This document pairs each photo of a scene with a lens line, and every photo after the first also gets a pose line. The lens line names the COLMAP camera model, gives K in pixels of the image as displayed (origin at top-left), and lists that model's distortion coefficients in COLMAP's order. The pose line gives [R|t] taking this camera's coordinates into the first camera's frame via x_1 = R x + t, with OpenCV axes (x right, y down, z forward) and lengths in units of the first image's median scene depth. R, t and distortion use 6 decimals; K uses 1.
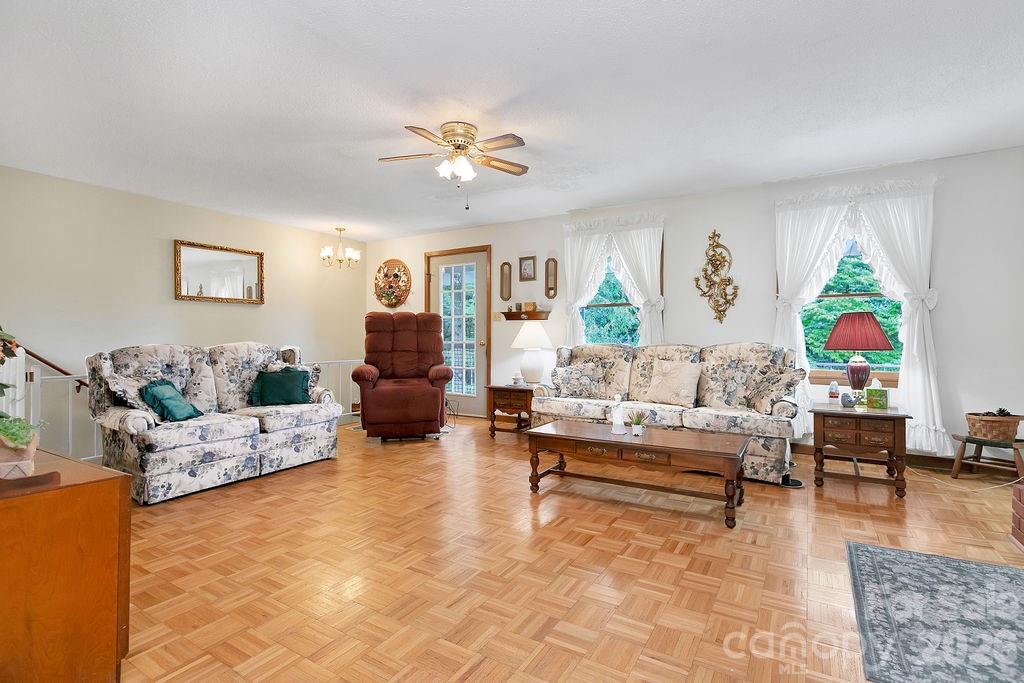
lens RADIAL K [[480.8, 0, 513.9], [0, 480.8, 343.1], [0, 0, 1]] dist [-0.001748, -0.000818]
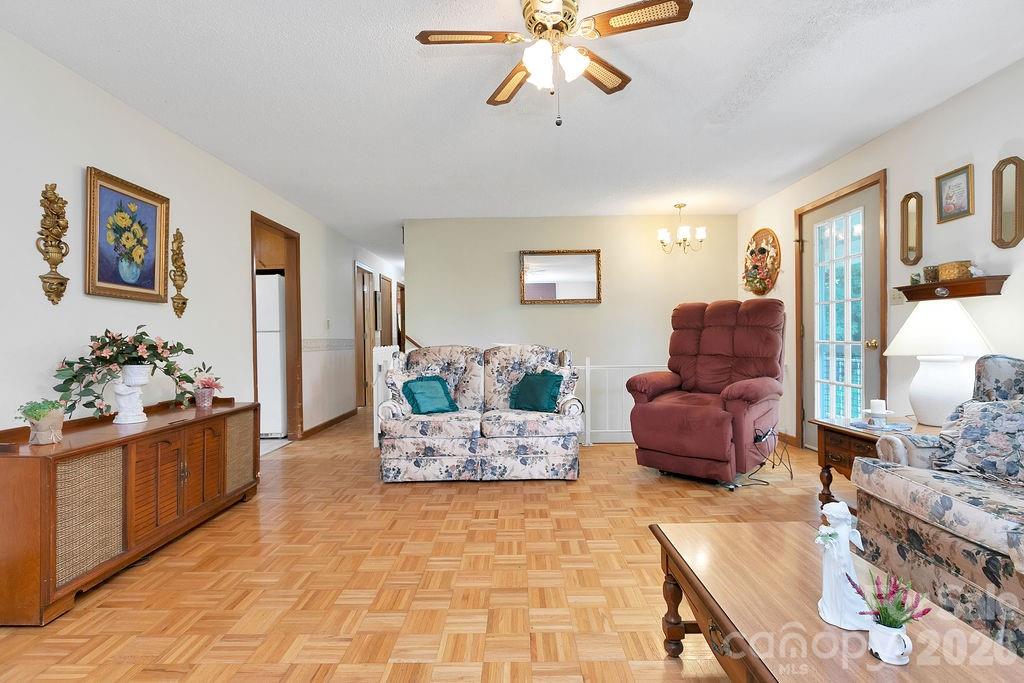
lens RADIAL K [[480.8, 0, 513.9], [0, 480.8, 343.1], [0, 0, 1]] dist [-0.001748, -0.000818]
pose [[0.518060, 0.002939, -0.855339, 0.294672], [0.000989, 0.999991, 0.004035, -0.005648], [0.855344, -0.002936, 0.518053, 0.483203]]
